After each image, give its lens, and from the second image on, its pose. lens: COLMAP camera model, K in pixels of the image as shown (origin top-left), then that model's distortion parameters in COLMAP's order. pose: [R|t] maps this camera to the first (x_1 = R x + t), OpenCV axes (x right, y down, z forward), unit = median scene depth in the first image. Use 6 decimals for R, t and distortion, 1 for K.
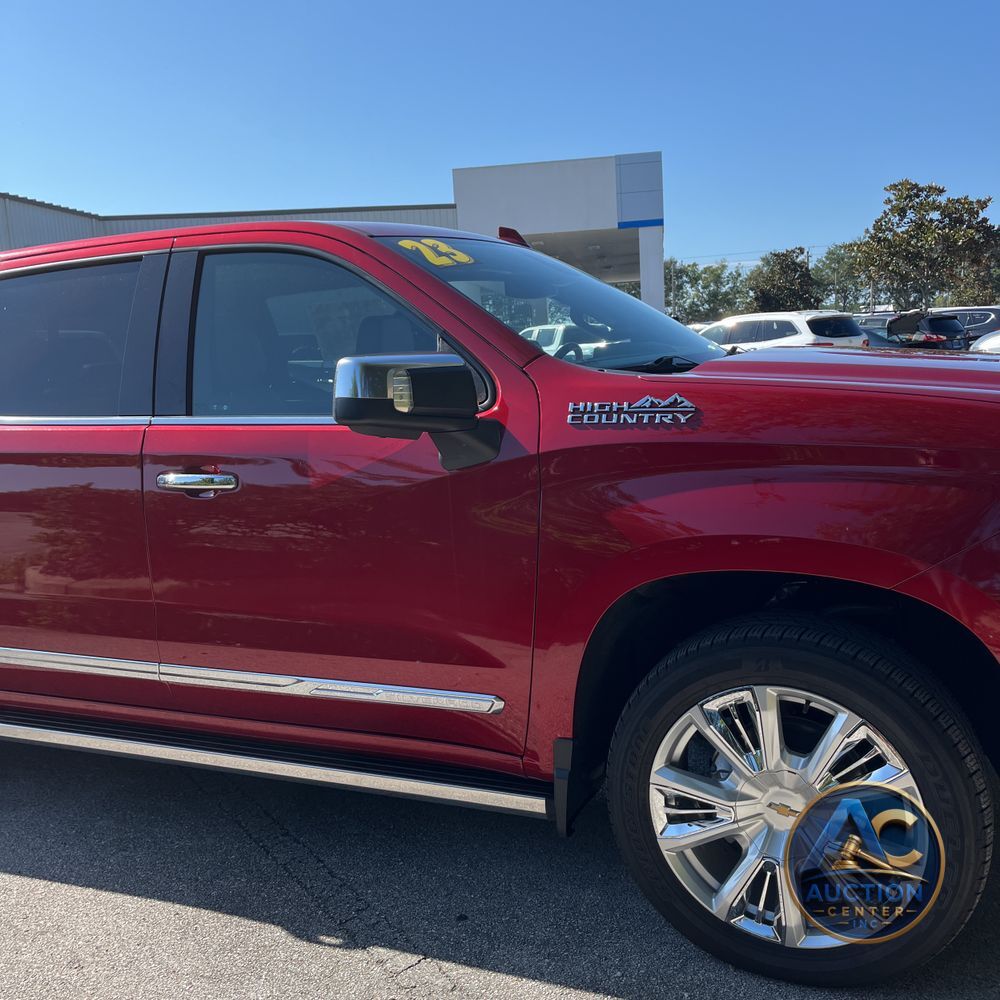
lens RADIAL K [[1005.5, 0, 501.4], [0, 1005.5, 516.4], [0, 0, 1]] dist [0.031268, 0.003300]
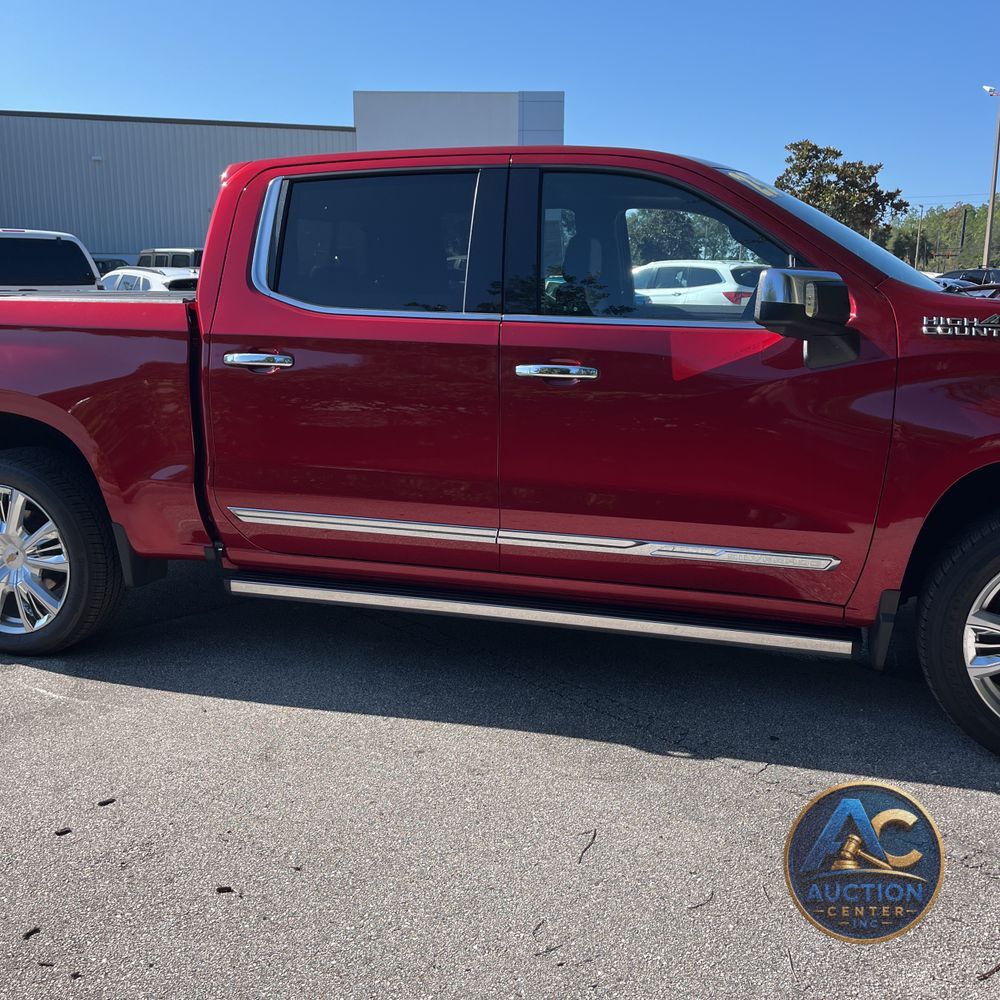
lens RADIAL K [[1008.7, 0, 500.0], [0, 1008.7, 500.0], [0, 0, 1]] dist [0.029227, -0.015126]
pose [[0.990635, 0.031820, 0.132776, -0.506297], [-0.037794, 0.998372, 0.042719, 0.064759], [-0.131201, -0.047337, 0.990225, -0.145332]]
